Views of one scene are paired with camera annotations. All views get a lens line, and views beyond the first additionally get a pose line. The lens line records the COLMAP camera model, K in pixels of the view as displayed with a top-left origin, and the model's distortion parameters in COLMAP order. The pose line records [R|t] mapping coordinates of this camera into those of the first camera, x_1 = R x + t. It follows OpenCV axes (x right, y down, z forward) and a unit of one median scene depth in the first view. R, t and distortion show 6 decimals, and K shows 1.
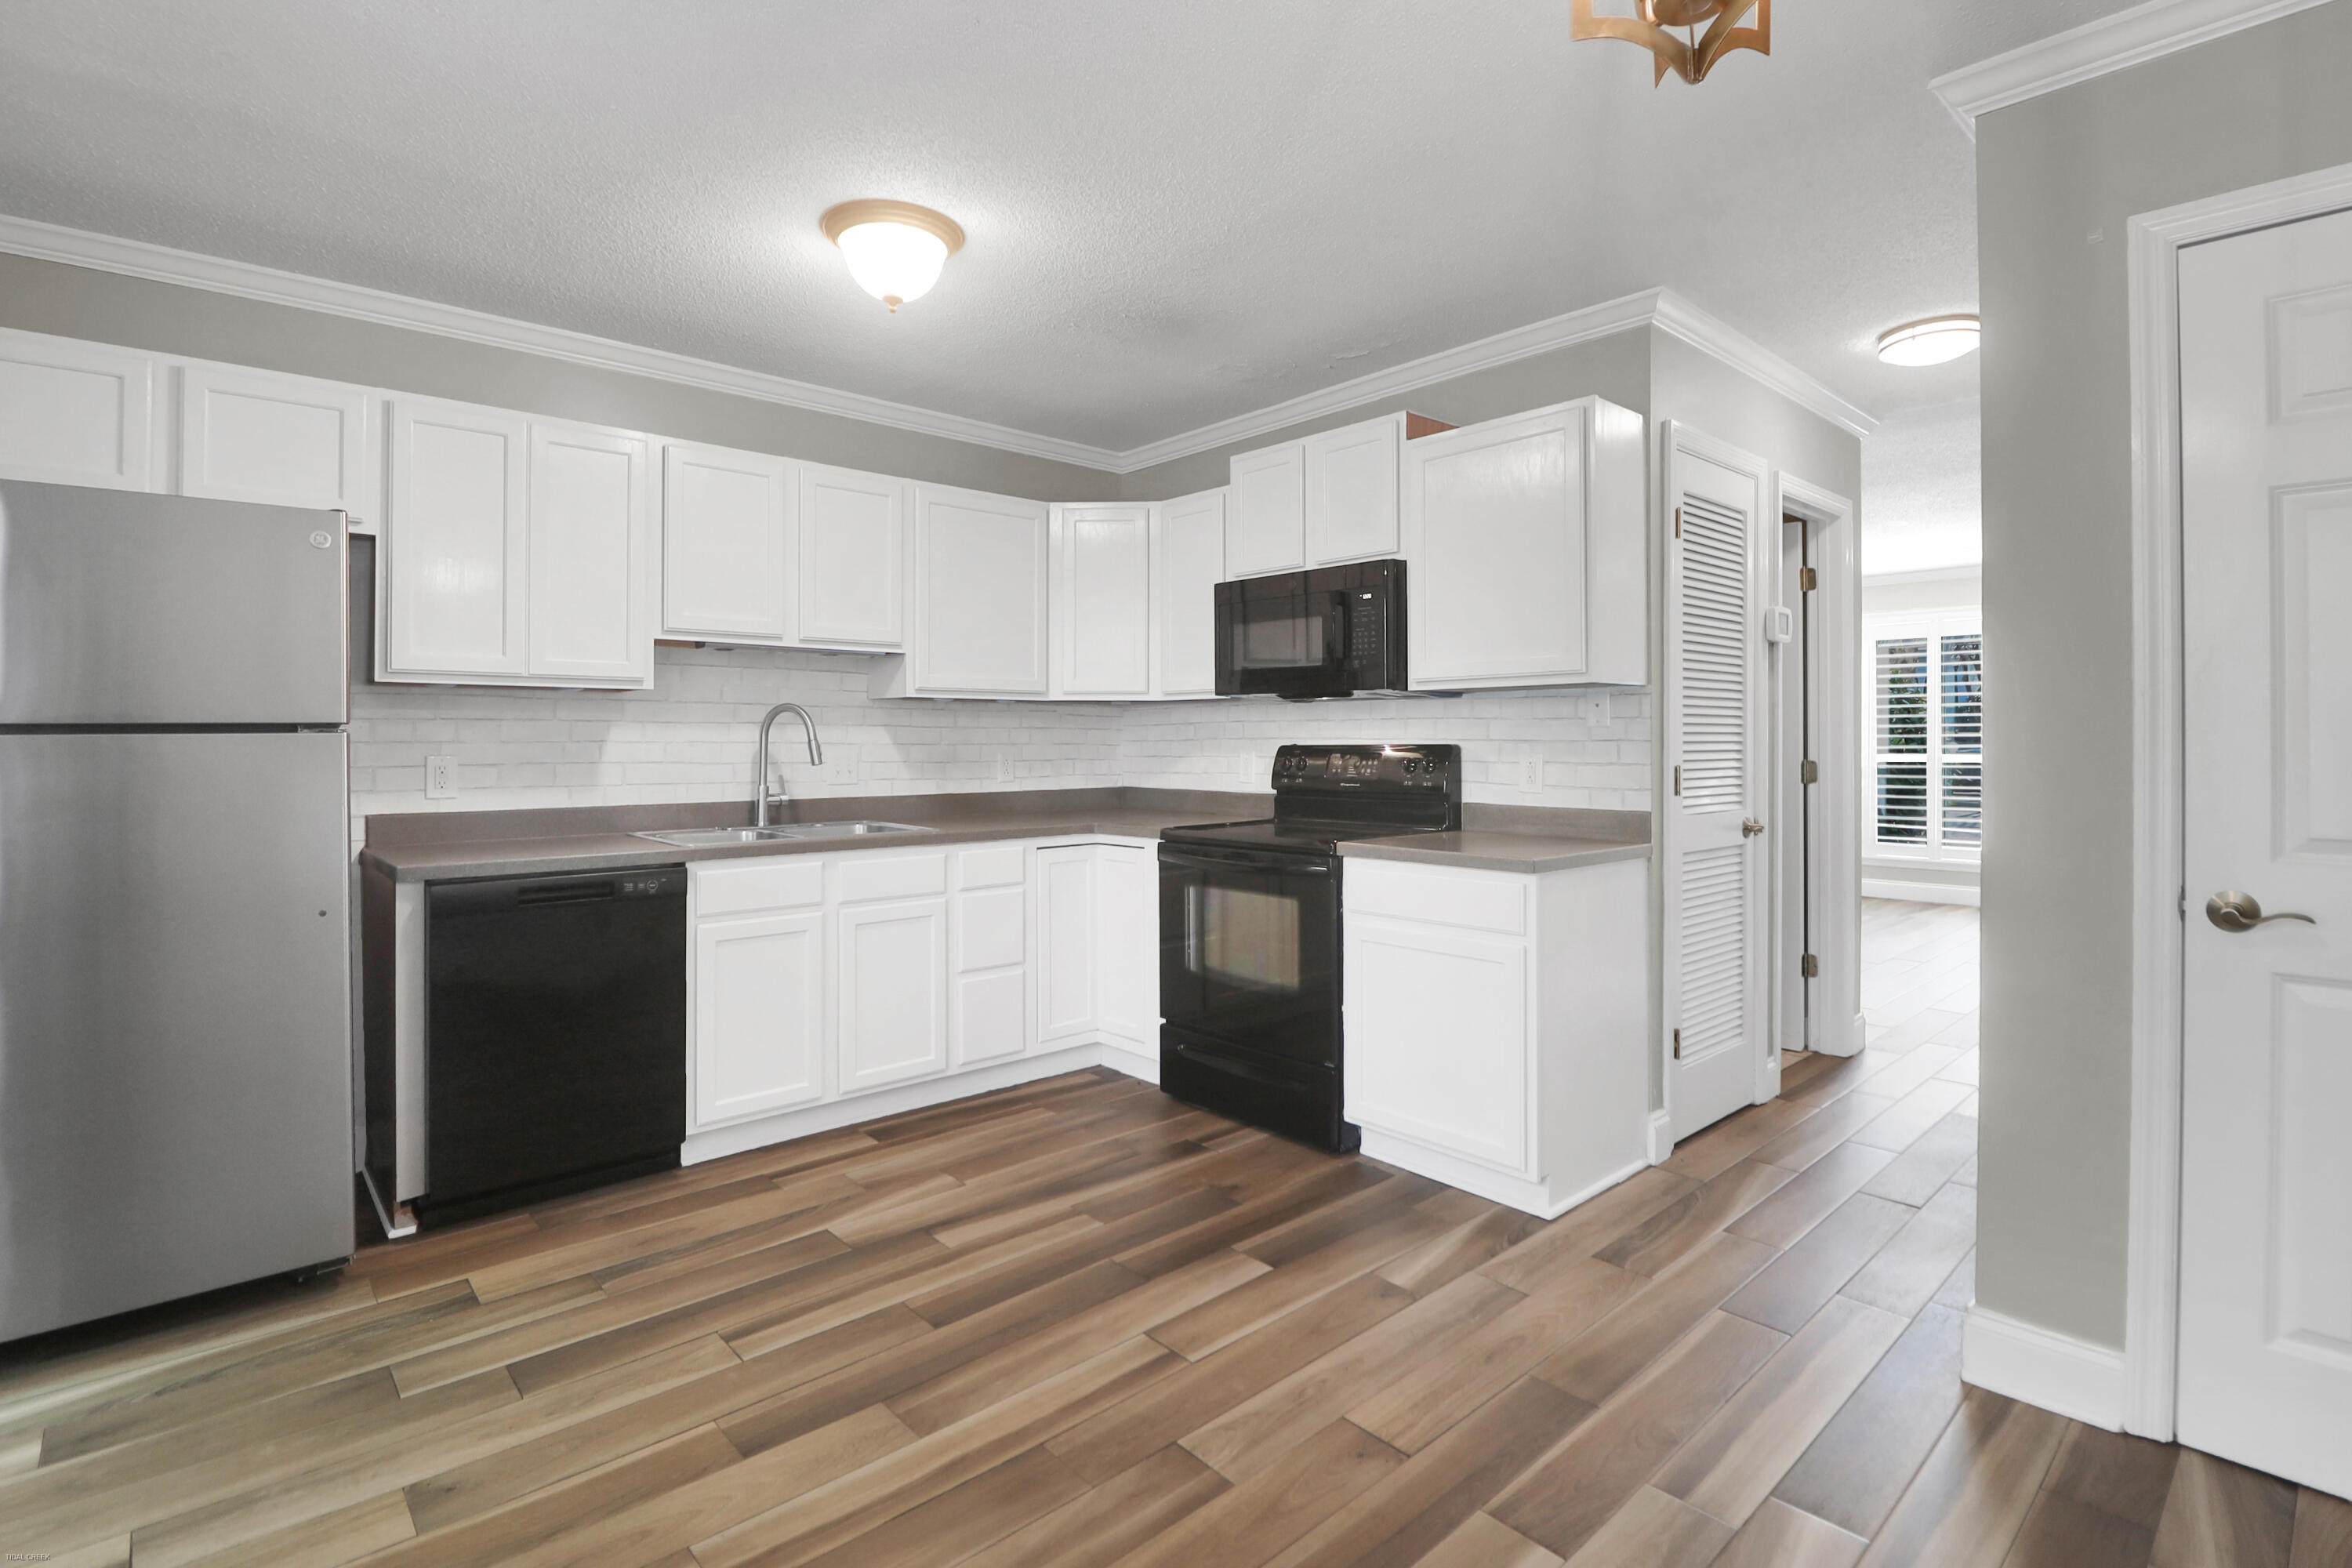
lens RADIAL K [[1114.5, 0, 1165.0], [0, 1114.5, 734.0], [0, 0, 1]] dist [0.000385, -0.012075]
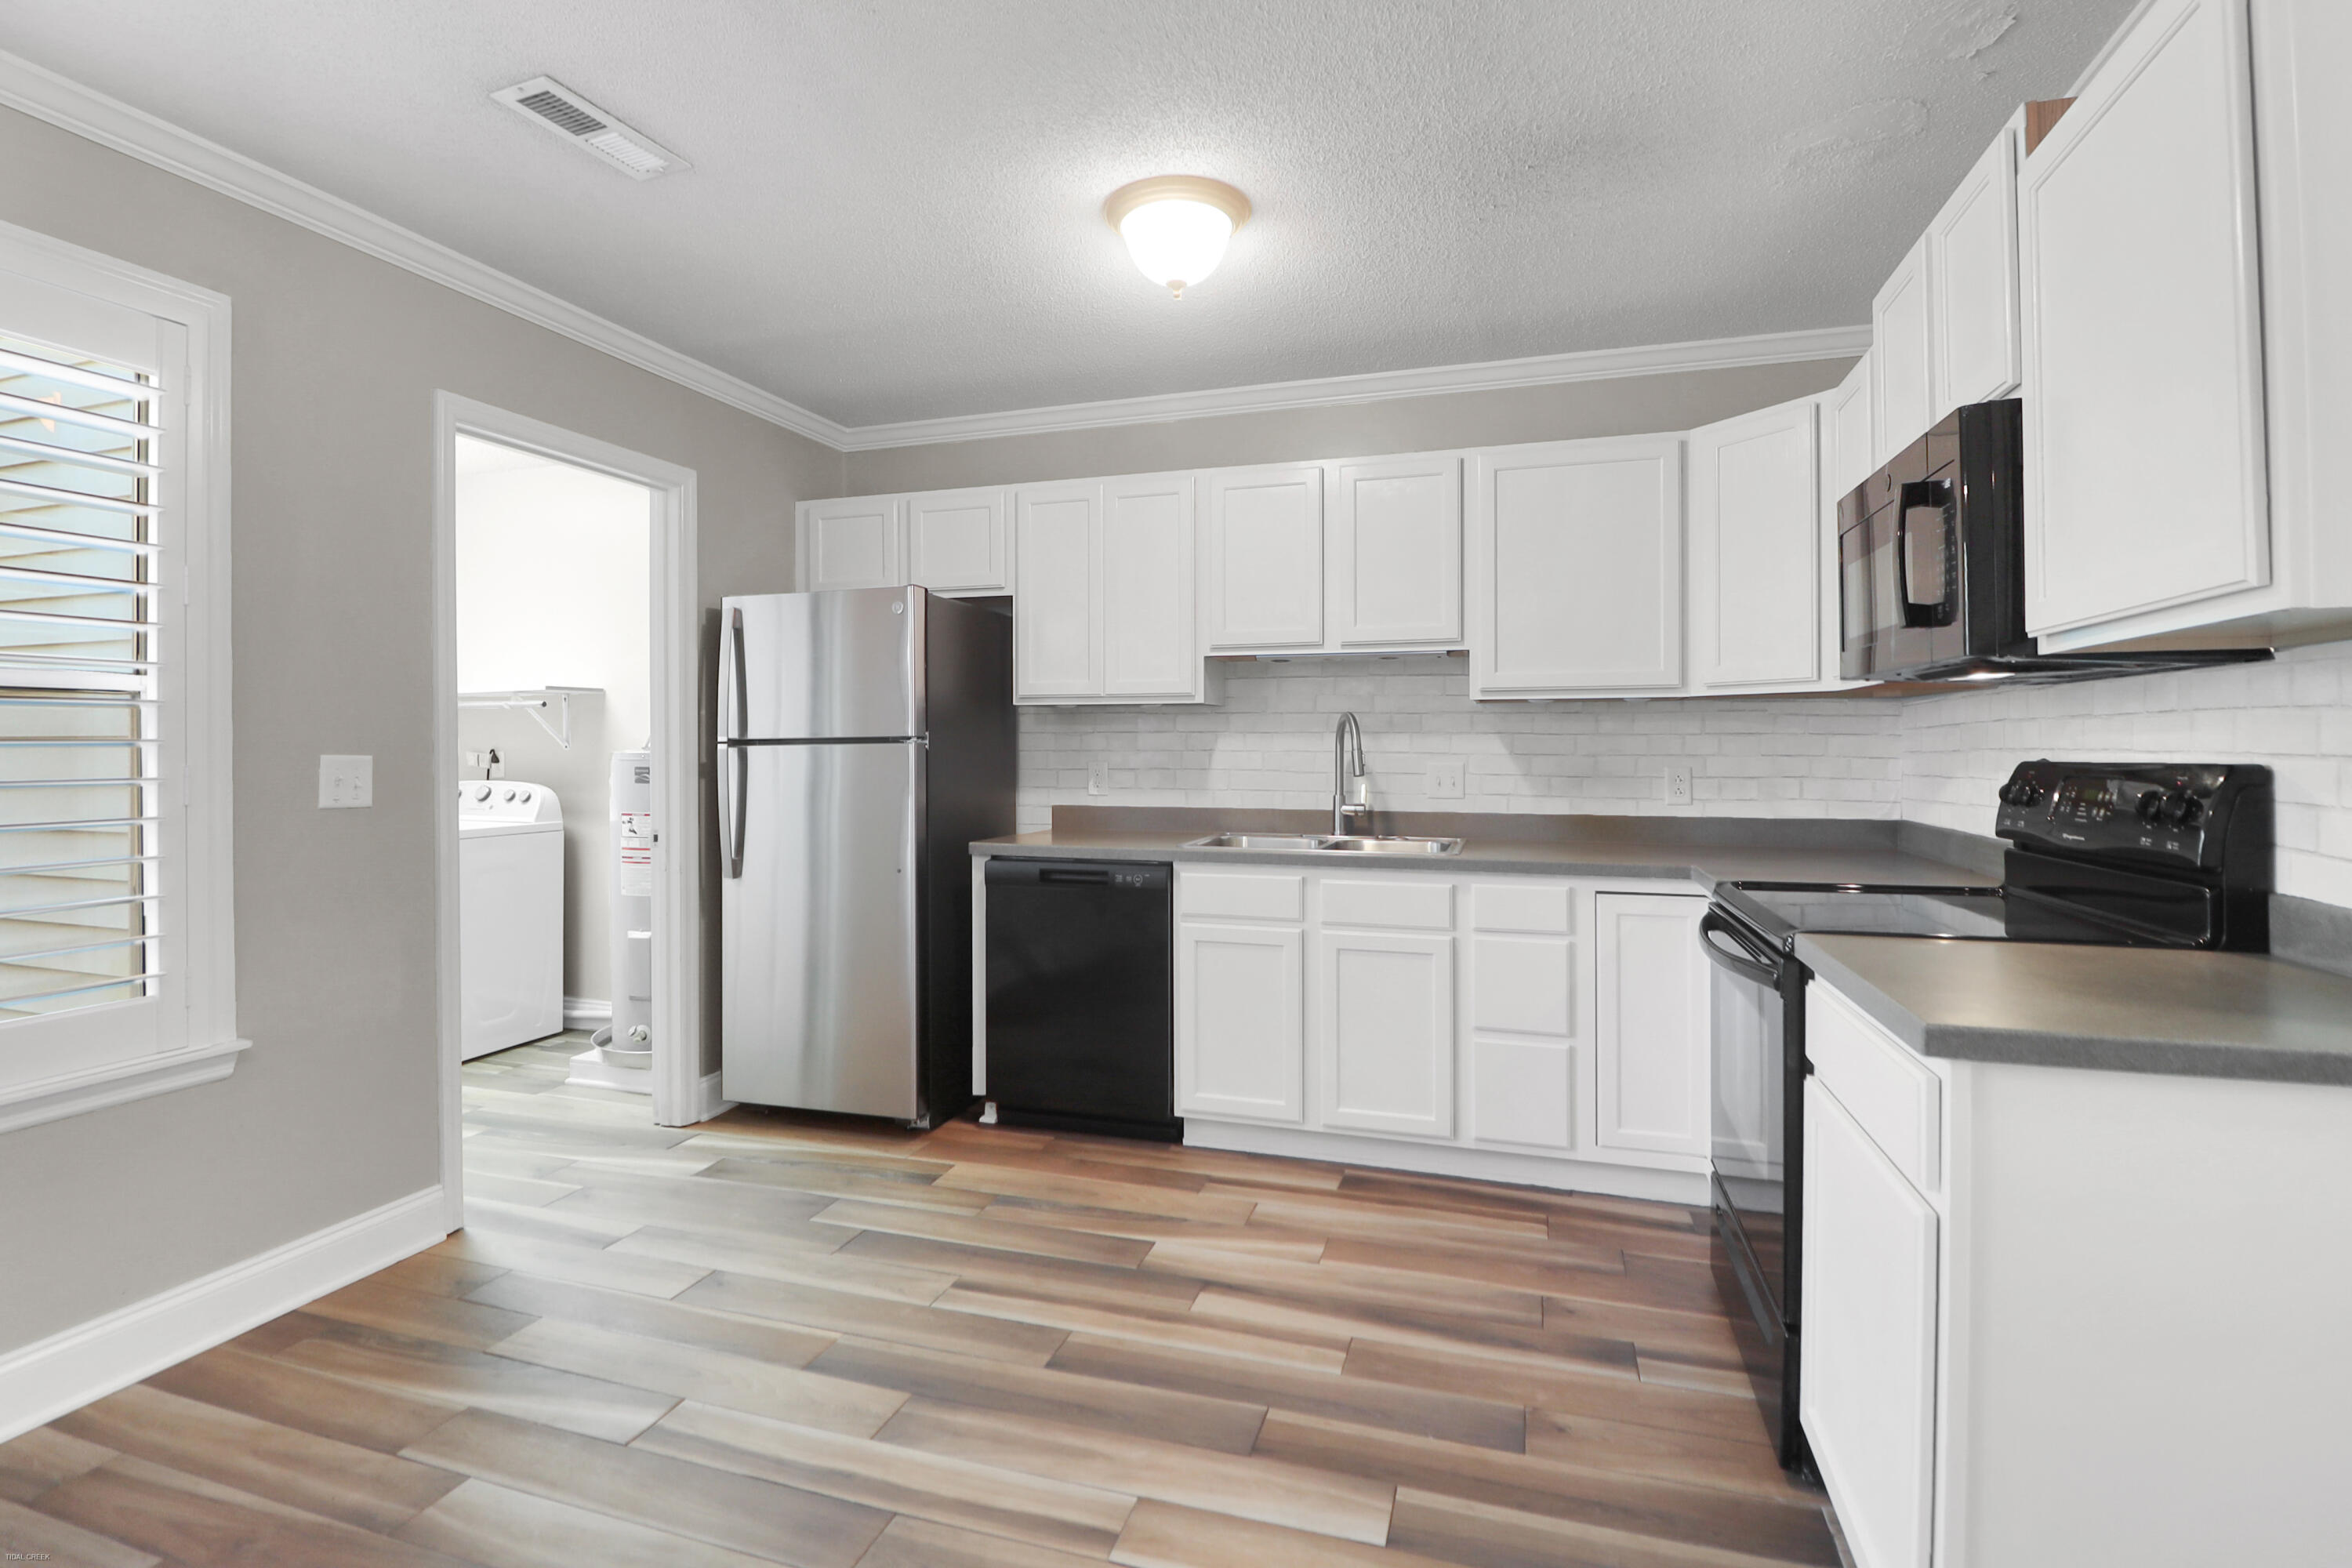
lens RADIAL K [[1102.6, 0, 1167.6], [0, 1102.6, 754.5], [0, 0, 1]] dist [0.001392, -0.012474]
pose [[0.504810, 0.007243, -0.863200, 0.480234], [0.003272, 0.999942, 0.010303, -0.000787], [0.863224, -0.008025, 0.504756, 0.450669]]
